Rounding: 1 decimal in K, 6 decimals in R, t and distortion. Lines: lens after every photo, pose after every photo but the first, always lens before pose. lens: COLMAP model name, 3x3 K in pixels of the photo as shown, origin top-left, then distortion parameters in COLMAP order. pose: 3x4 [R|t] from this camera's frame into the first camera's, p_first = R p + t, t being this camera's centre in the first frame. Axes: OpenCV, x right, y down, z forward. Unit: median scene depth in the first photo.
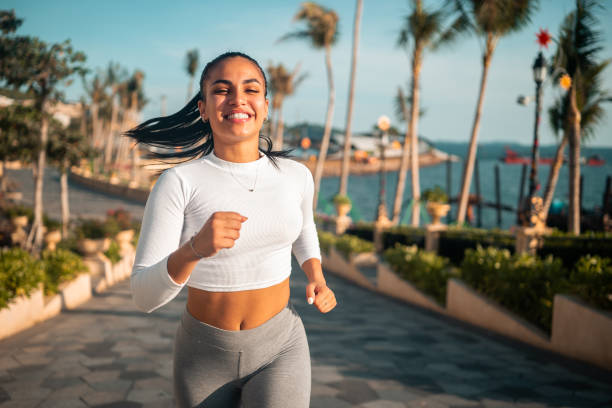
lens RADIAL K [[687.1, 0, 278.8], [0, 687.1, 175.9], [0, 0, 1]] dist [-0.013354, -0.017116]
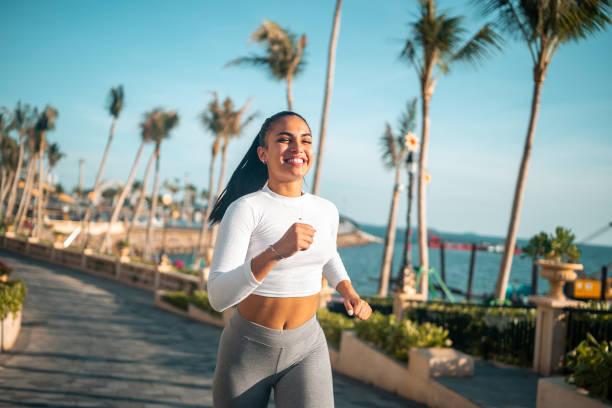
lens RADIAL K [[698.6, 0, 271.7], [0, 698.6, 159.0], [0, 0, 1]] dist [-0.008656, -0.014348]
pose [[0.993412, 0.062112, 0.096302, -0.040572], [-0.048975, 0.989874, -0.133232, 0.031542], [-0.103602, 0.127638, 0.986395, 0.312556]]
